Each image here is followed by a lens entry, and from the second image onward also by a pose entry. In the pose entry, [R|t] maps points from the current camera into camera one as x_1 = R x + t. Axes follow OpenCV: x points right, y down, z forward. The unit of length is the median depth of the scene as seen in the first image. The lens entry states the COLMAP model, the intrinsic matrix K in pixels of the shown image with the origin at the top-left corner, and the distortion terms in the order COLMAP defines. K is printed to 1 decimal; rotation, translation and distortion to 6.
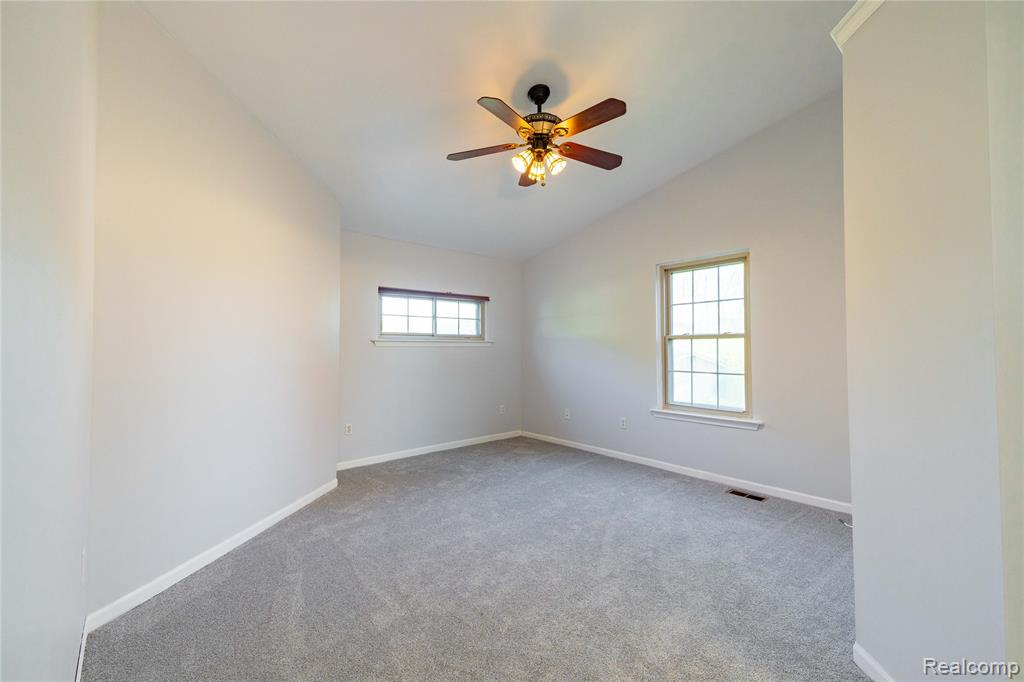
lens RADIAL K [[417.7, 0, 509.3], [0, 417.7, 338.5], [0, 0, 1]] dist [0.017831, -0.000003]
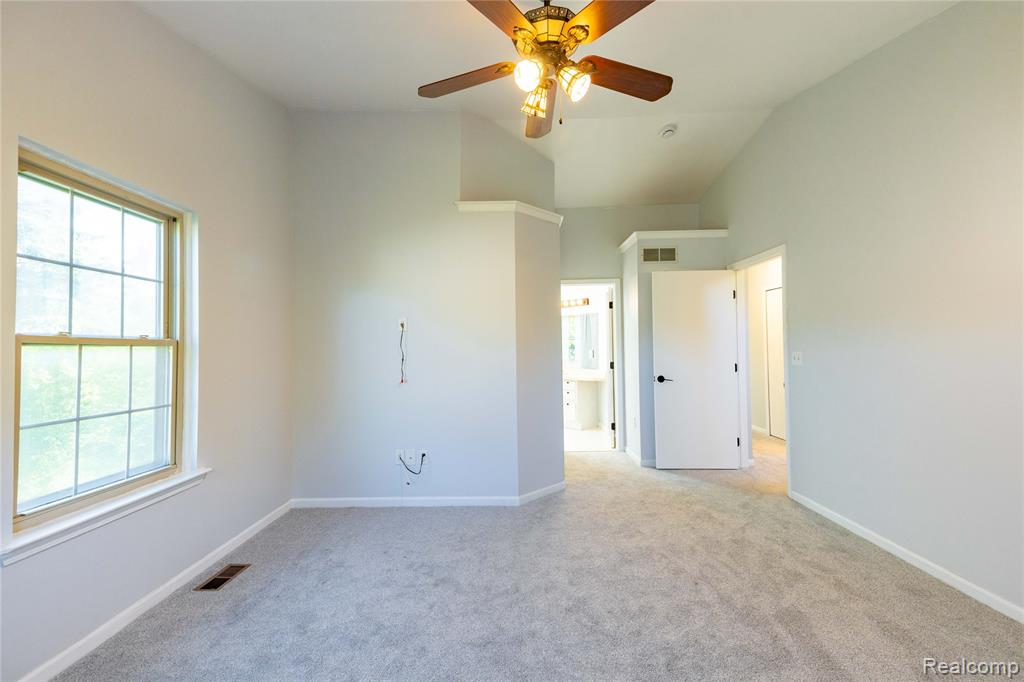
lens RADIAL K [[417.7, 0, 509.3], [0, 417.7, 338.5], [0, 0, 1]] dist [0.017831, -0.000003]
pose [[-0.732059, 0.027555, 0.680684, -0.227615], [-0.001974, 0.999092, -0.042569, 0.012561], [-0.681239, -0.032507, -0.731339, 1.064217]]
